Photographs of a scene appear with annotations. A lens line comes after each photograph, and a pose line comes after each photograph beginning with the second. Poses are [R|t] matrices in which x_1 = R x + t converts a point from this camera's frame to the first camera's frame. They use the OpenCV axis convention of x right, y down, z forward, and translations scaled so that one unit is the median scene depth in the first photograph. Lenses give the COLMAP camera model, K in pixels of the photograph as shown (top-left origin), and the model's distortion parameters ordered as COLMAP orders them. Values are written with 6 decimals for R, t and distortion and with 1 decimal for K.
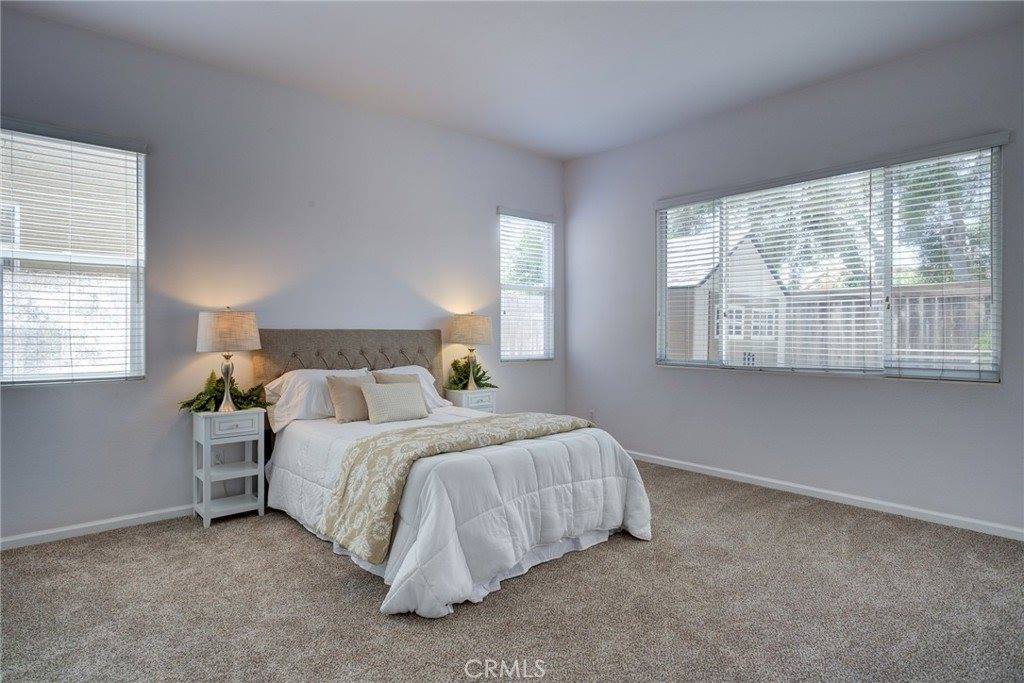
lens RADIAL K [[550.8, 0, 512.0], [0, 550.8, 341.5], [0, 0, 1]] dist [-0.010620, 0.002092]
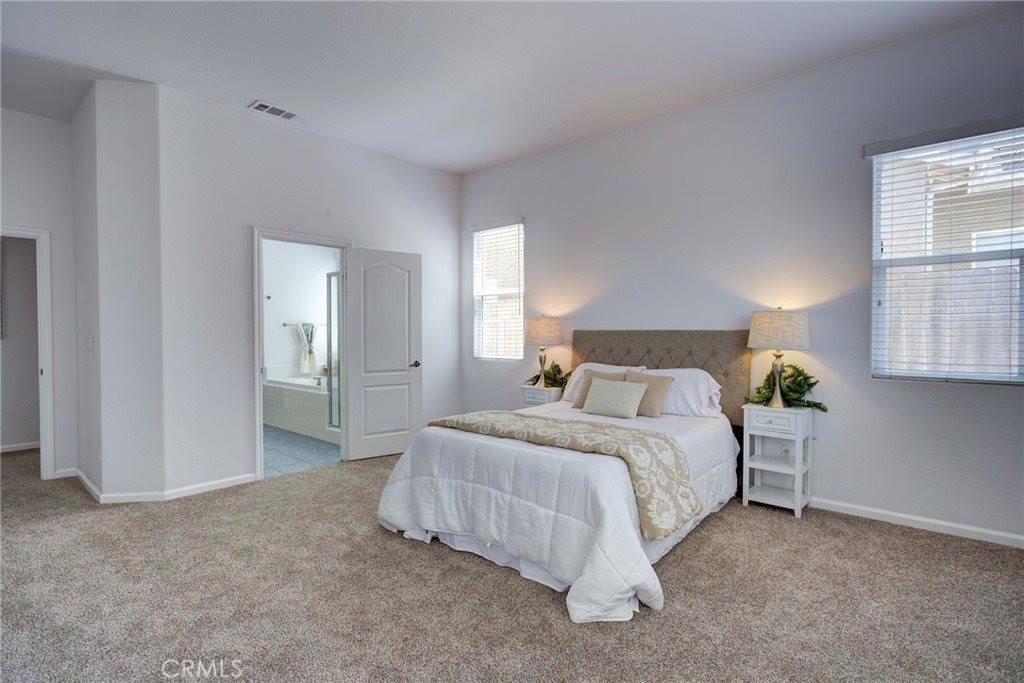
lens RADIAL K [[523.9, 0, 512.0], [0, 523.9, 341.5], [0, 0, 1]] dist [-0.001279, -0.000145]
pose [[0.125754, 0.019126, -0.991877, 0.672268], [-0.013811, 0.999751, 0.017527, -0.014063], [0.991965, 0.011495, 0.125987, 0.602298]]
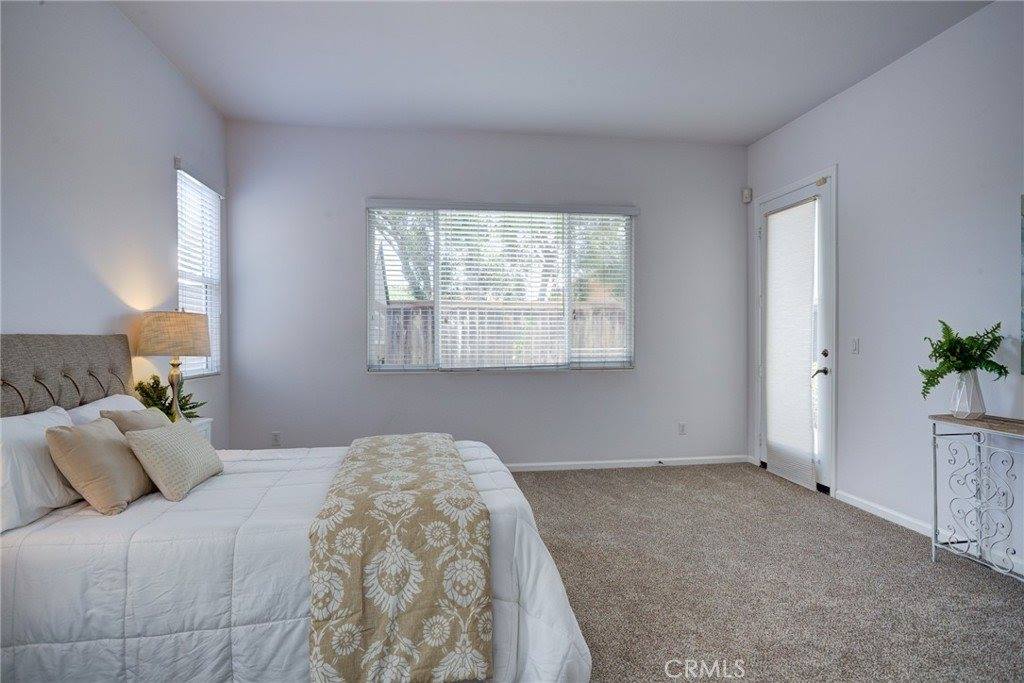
lens RADIAL K [[540.5, 0, 512.0], [0, 540.5, 341.5], [0, 0, 1]] dist [-0.017704, 0.001322]
pose [[0.552484, -0.010909, 0.833452, -0.435822], [0.018153, 0.999835, 0.001054, -0.007176], [-0.833326, 0.014547, 0.552591, 0.332441]]
